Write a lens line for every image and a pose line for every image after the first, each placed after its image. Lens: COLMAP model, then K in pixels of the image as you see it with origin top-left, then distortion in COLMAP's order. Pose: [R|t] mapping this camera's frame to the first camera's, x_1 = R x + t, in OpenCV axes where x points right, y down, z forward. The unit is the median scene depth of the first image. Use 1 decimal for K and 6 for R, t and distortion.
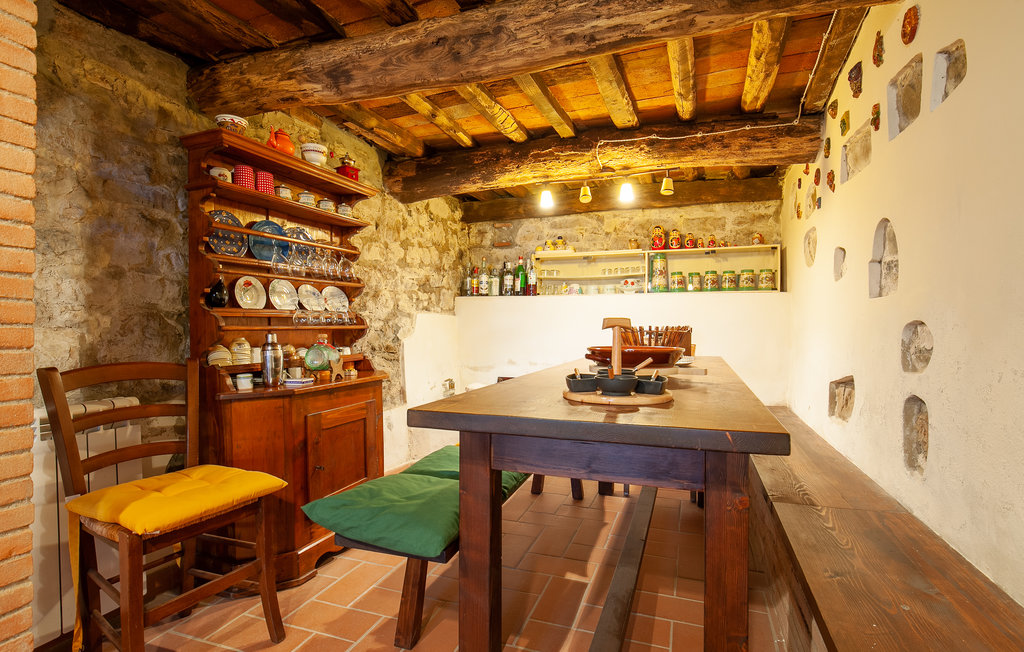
lens RADIAL K [[497.5, 0, 511.7], [0, 497.5, 326.9], [0, 0, 1]] dist [-0.013814, 0.000126]
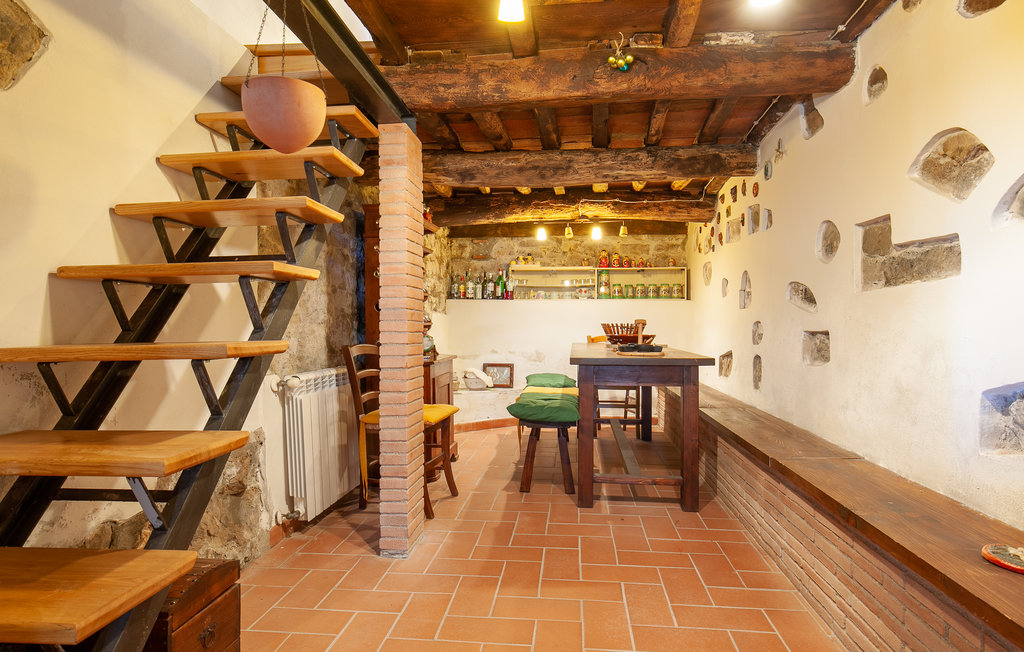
lens RADIAL K [[591.5, 0, 510.6], [0, 591.5, 326.4], [0, 0, 1]] dist [-0.001117, -0.000167]
pose [[0.968701, 0.000227, 0.248230, -0.373864], [-0.000954, 0.999996, 0.002806, 0.002137], [-0.248229, -0.002955, 0.968697, -0.531504]]
